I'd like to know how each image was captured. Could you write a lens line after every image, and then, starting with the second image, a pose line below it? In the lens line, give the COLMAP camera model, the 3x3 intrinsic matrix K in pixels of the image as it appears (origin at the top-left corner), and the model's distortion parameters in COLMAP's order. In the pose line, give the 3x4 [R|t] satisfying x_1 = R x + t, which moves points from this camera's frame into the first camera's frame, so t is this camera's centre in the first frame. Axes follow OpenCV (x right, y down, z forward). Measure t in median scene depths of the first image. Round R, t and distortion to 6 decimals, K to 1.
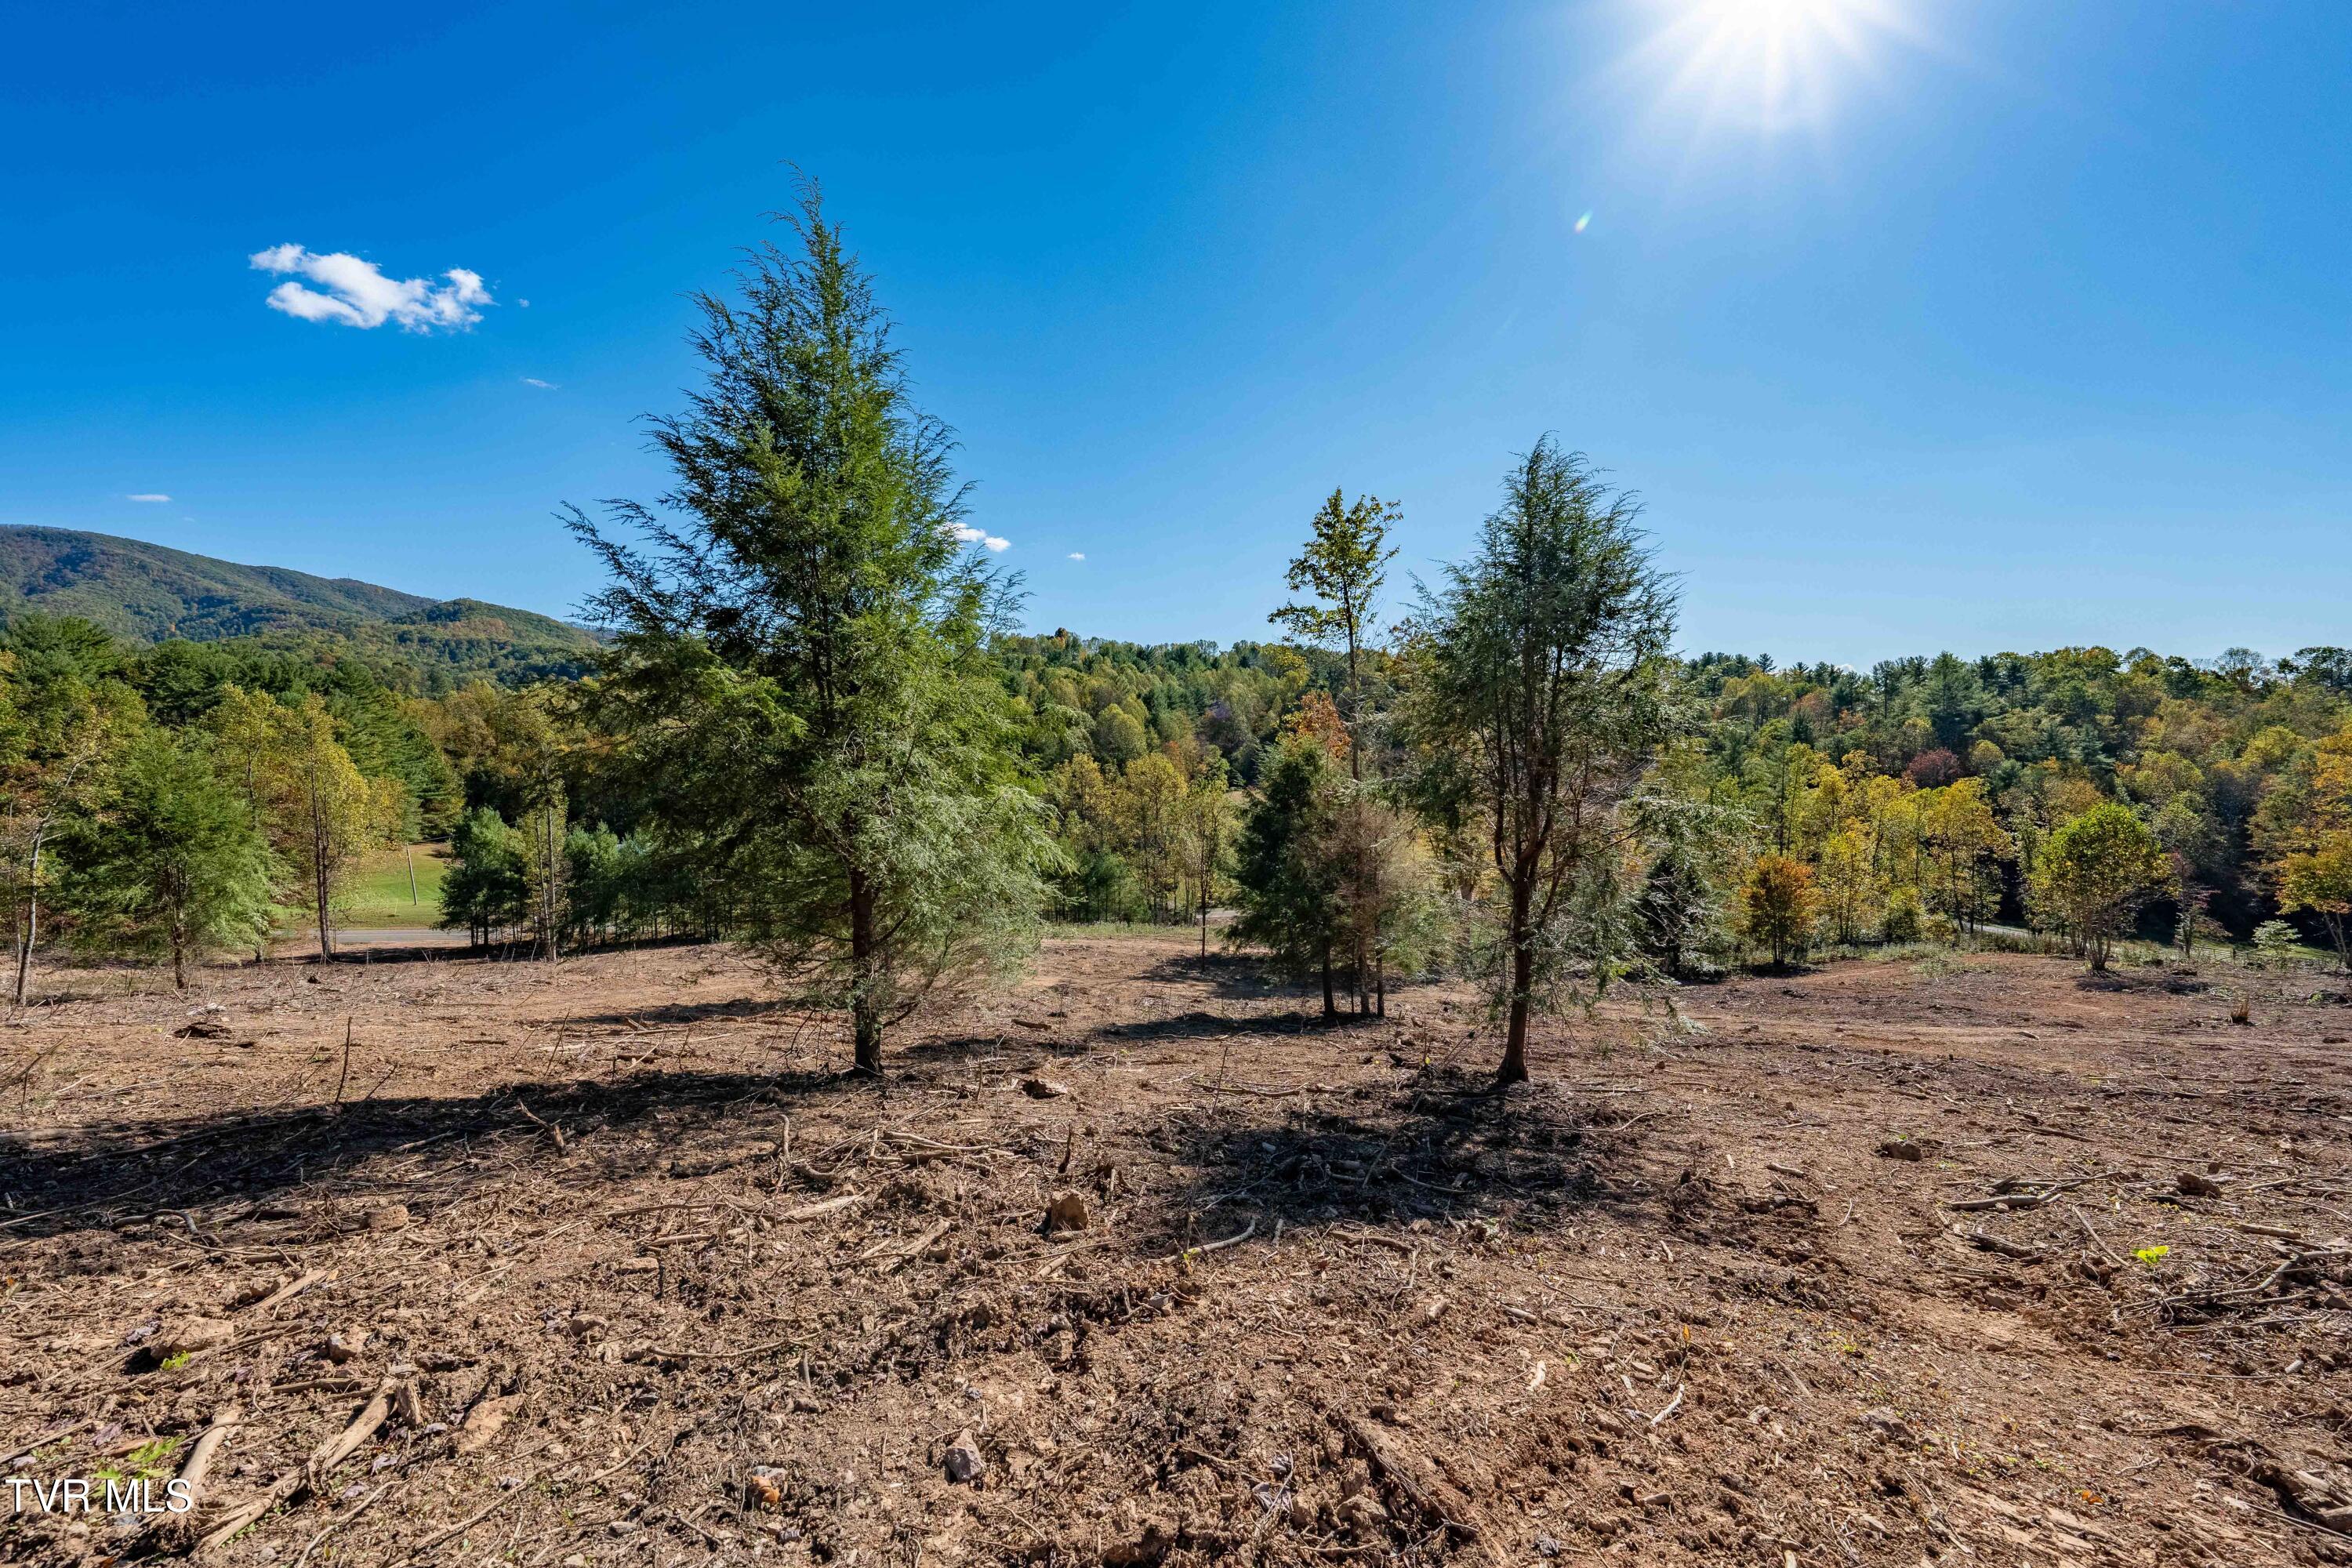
lens RADIAL K [[807.2, 0, 1172.5], [0, 807.2, 772.4], [0, 0, 1]] dist [-0.001037, 0.000227]
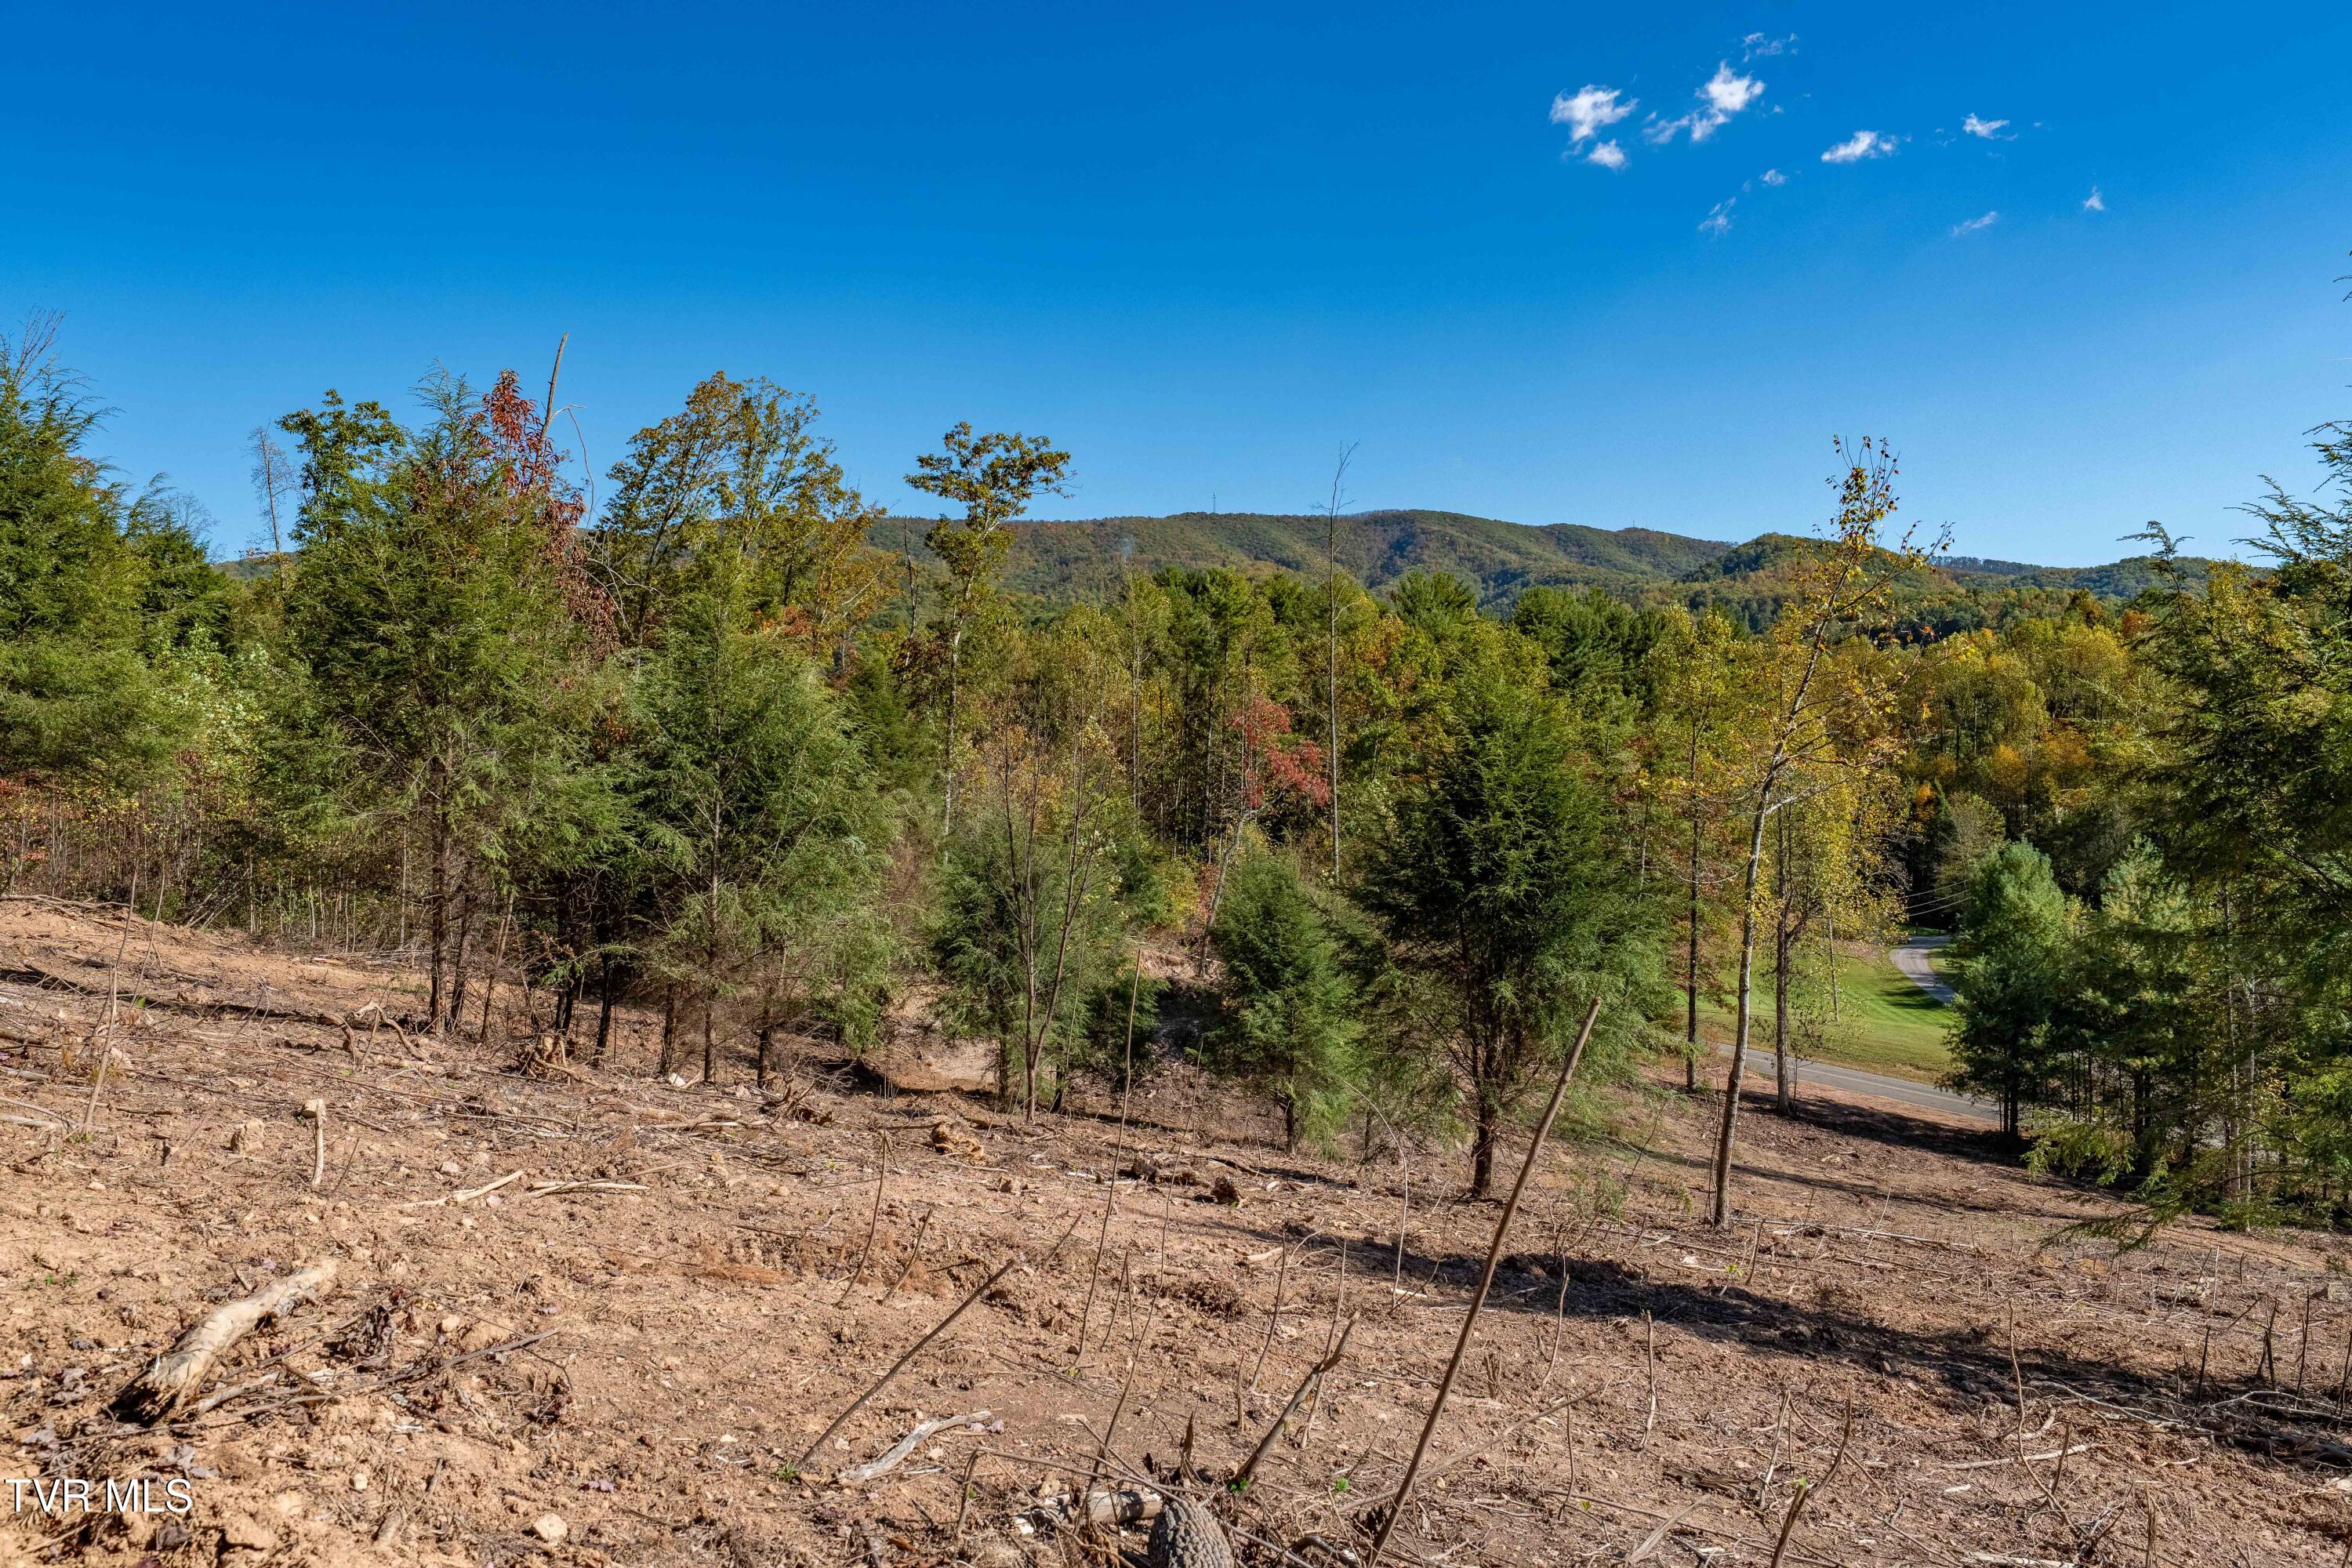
lens RADIAL K [[1548.4, 0, 1176.0], [0, 1548.4, 784.0], [0, 0, 1]] dist [0.000374, 0.001180]
pose [[0.477019, 0.019932, -0.878667, -0.101077], [-0.041572, 0.999135, 0.000095, 0.009535], [0.877909, 0.036483, 0.477435, 0.044102]]
